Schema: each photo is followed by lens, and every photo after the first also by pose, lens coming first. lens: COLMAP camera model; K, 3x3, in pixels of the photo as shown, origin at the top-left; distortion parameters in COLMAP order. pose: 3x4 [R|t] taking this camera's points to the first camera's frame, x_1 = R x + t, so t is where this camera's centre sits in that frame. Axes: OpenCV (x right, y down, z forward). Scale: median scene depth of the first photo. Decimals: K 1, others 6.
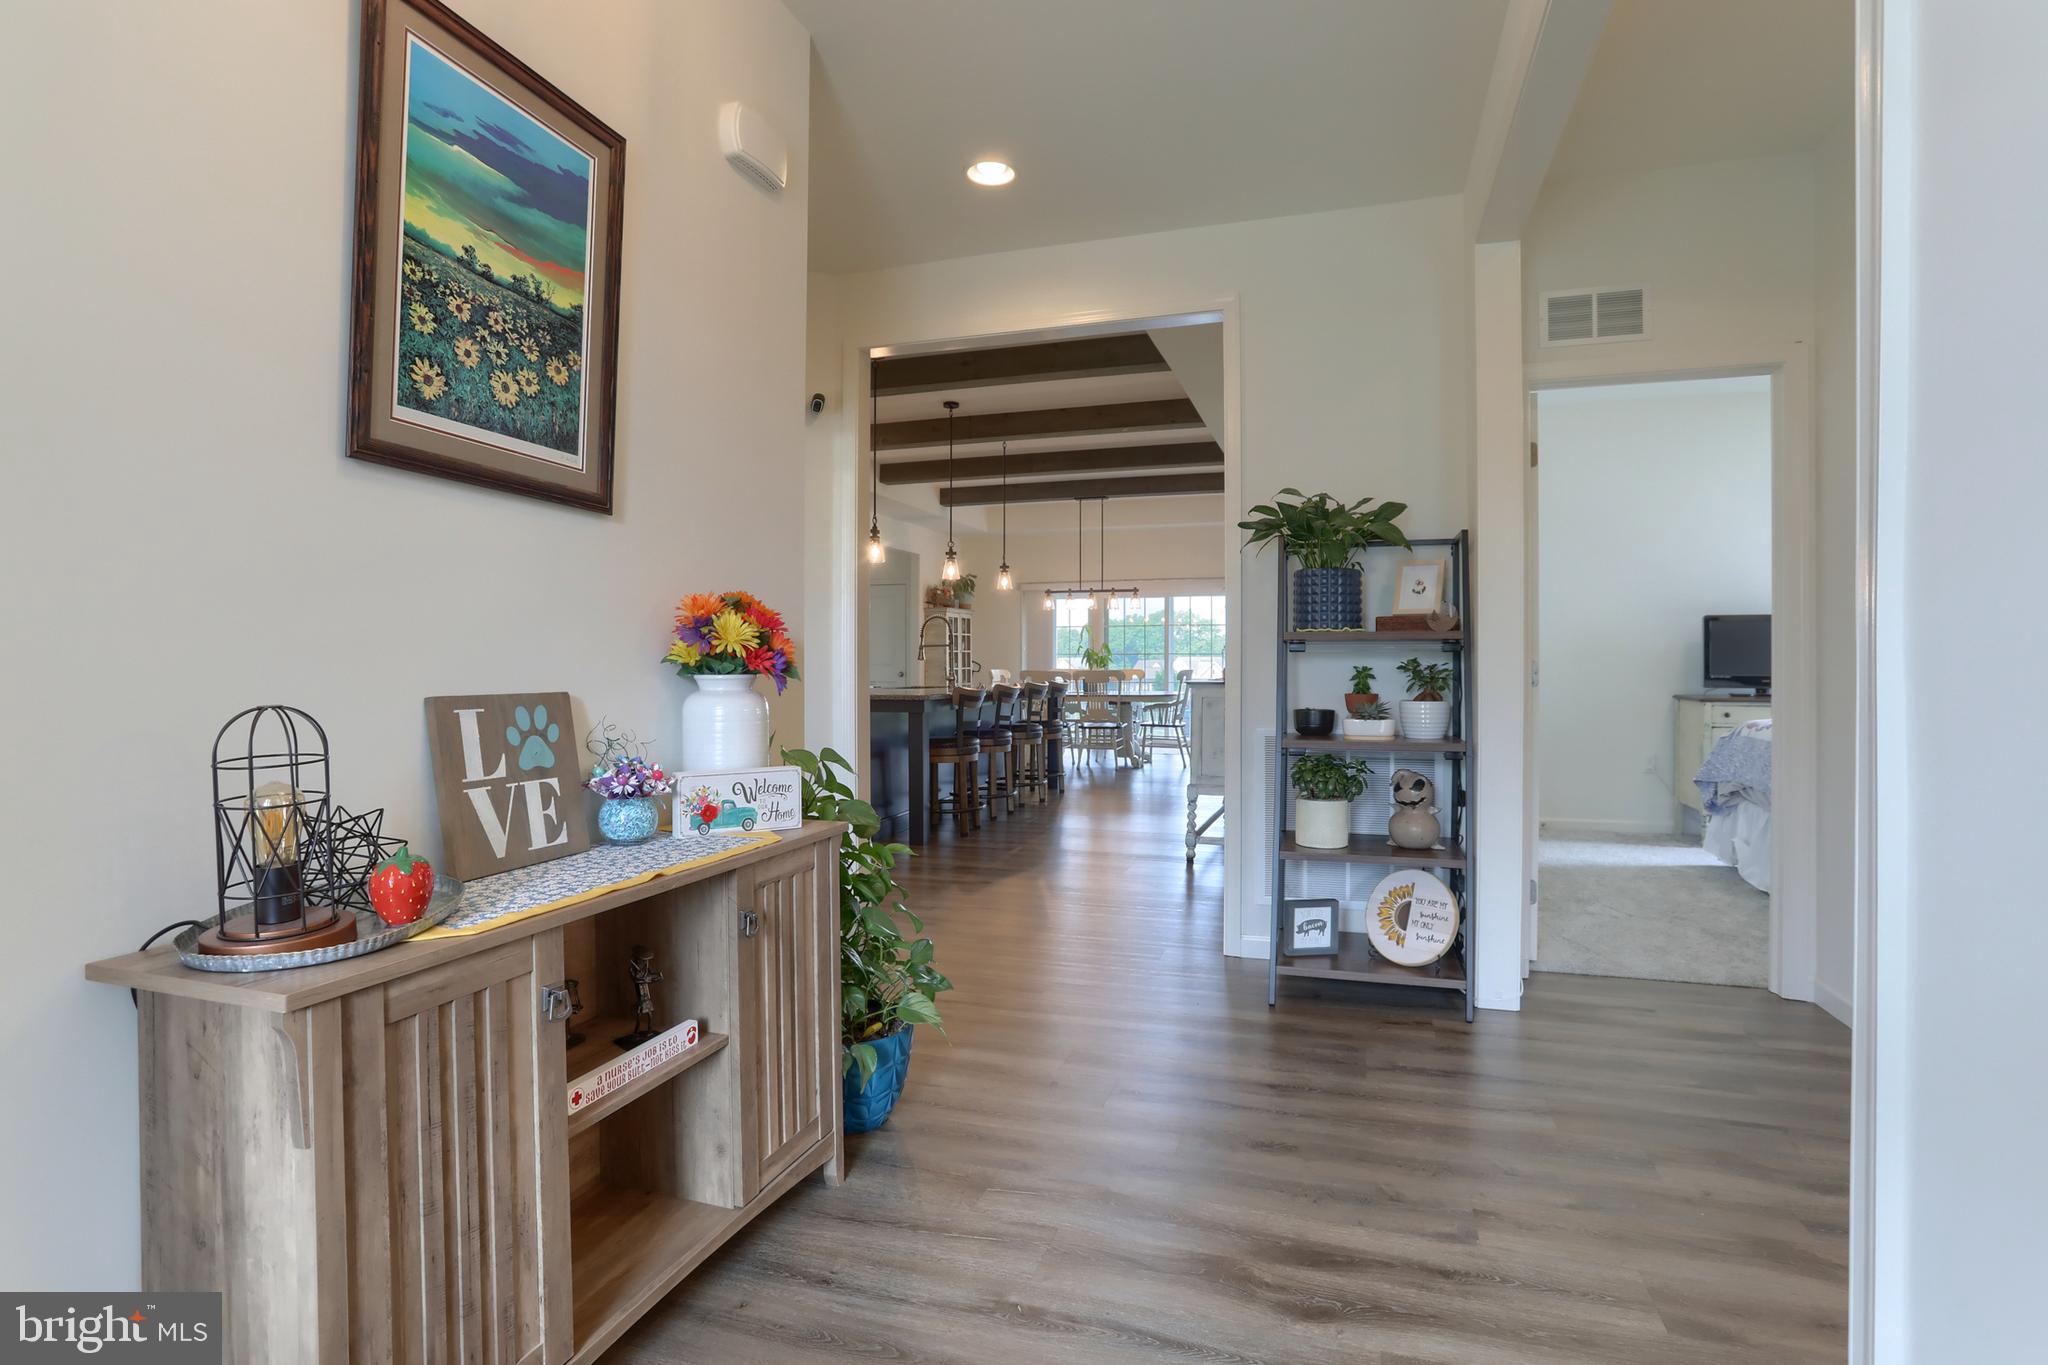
lens RADIAL K [[1010.9, 0, 1028.3], [0, 1010.9, 660.7], [0, 0, 1]] dist [-0.070813, 0.052243]
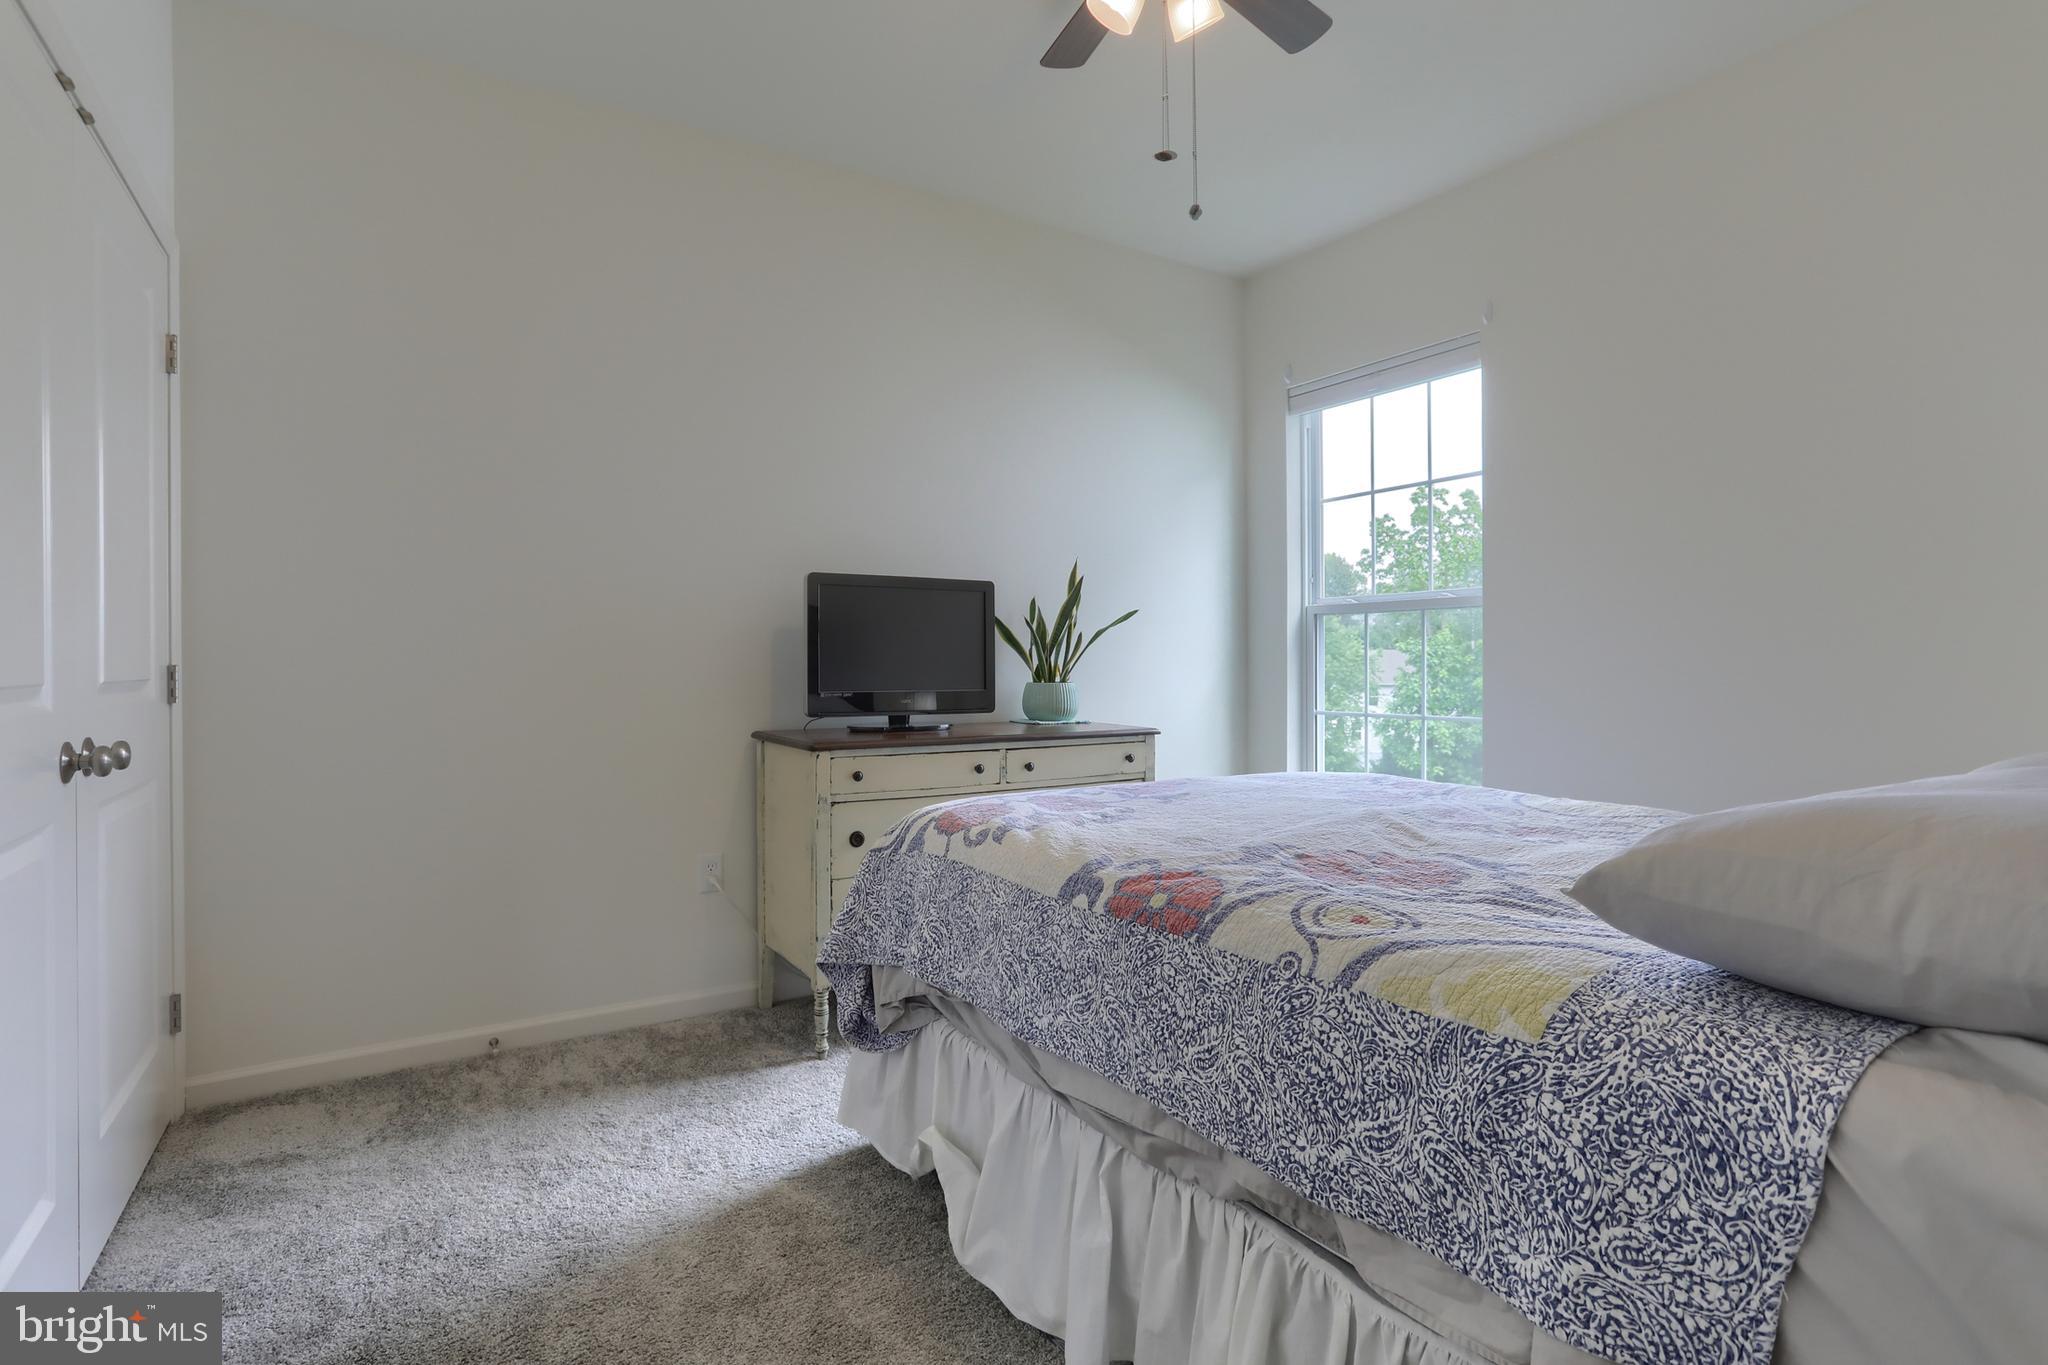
lens RADIAL K [[1029.1, 0, 1034.5], [0, 1029.1, 678.4], [0, 0, 1]] dist [-0.057140, 0.030339]
pose [[0.640157, -0.007518, 0.768207, 0.373887], [-0.001770, 0.999935, 0.011260, 0.001354], [-0.768242, -0.008568, 0.640102, 0.606795]]
